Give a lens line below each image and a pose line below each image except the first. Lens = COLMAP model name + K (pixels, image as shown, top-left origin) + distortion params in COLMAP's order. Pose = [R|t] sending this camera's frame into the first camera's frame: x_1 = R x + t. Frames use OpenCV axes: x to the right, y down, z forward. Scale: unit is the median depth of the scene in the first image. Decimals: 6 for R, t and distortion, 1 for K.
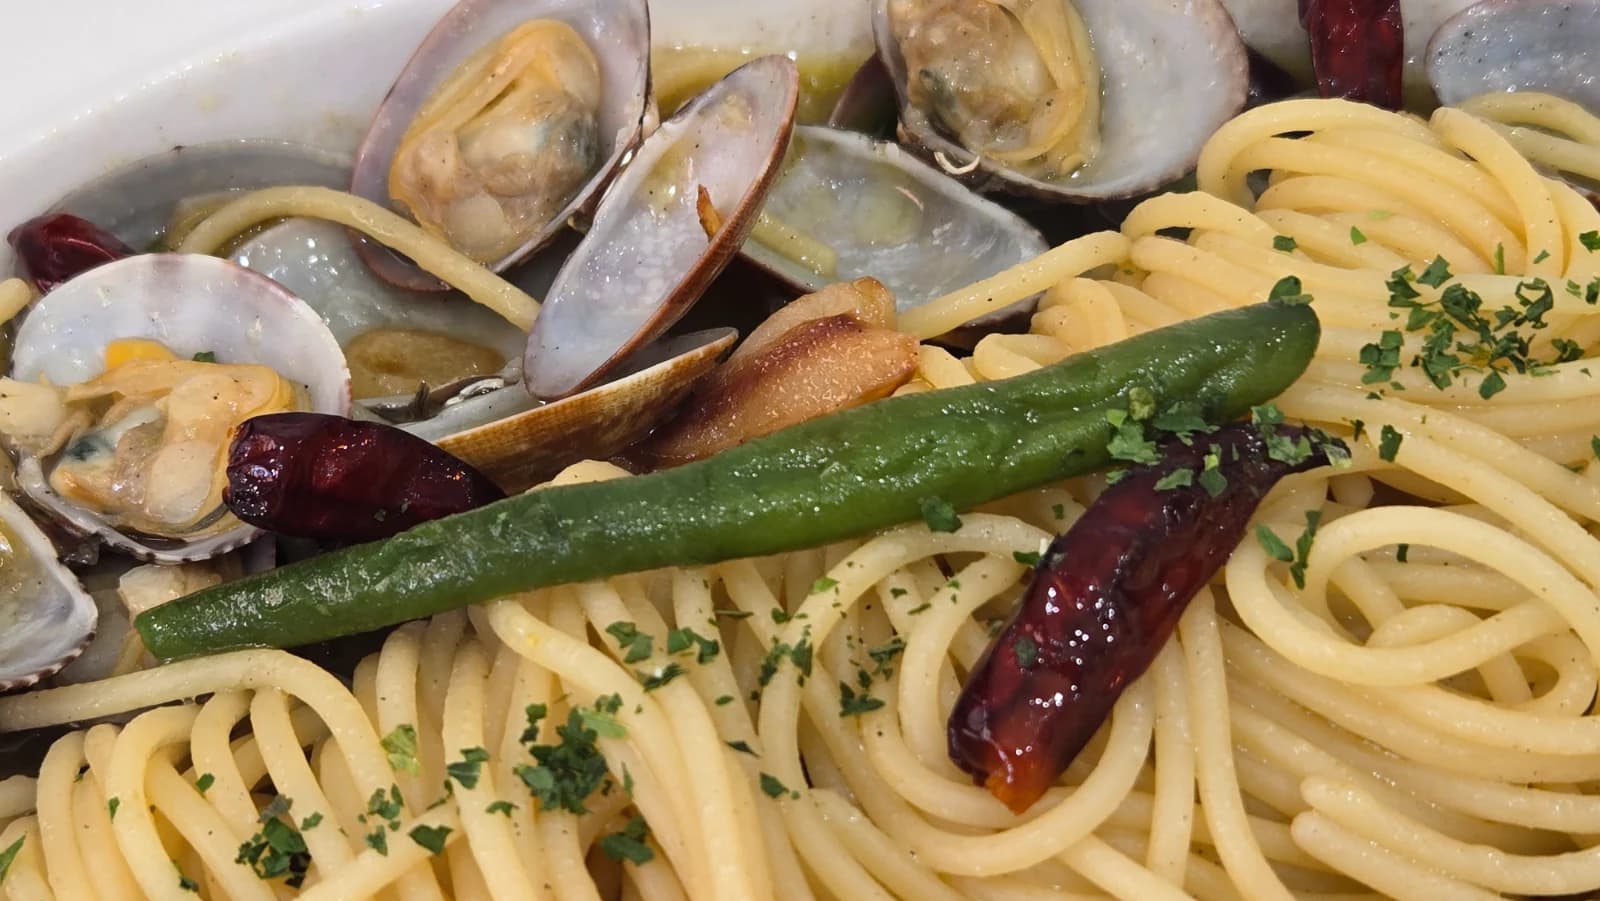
lens RADIAL K [[3001.4, 0, 673.9], [0, 3001.4, 406.2], [0, 0, 1]] dist [0.103014, -0.298671]
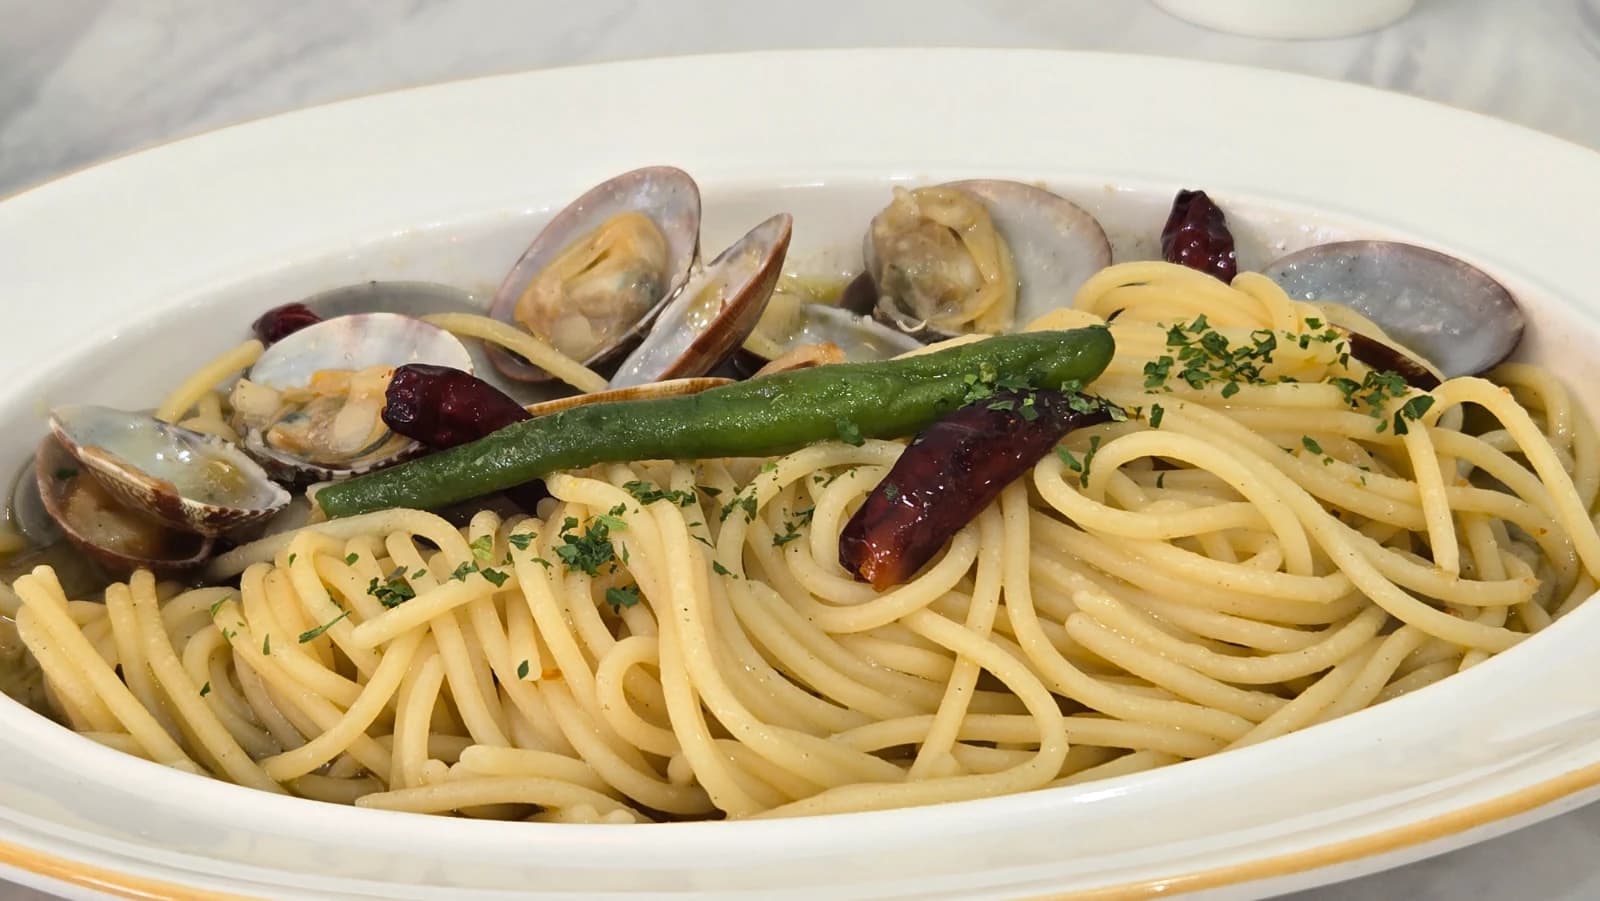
lens RADIAL K [[2984.7, 0, 661.5], [0, 2984.7, 450.9], [0, 0, 1]] dist [0.108111, -0.091143]
pose [[0.995574, 0.054547, -0.076526, 0.099448], [-0.072613, 0.963429, -0.257939, 0.396976], [0.059657, 0.262354, 0.963126, -0.405570]]
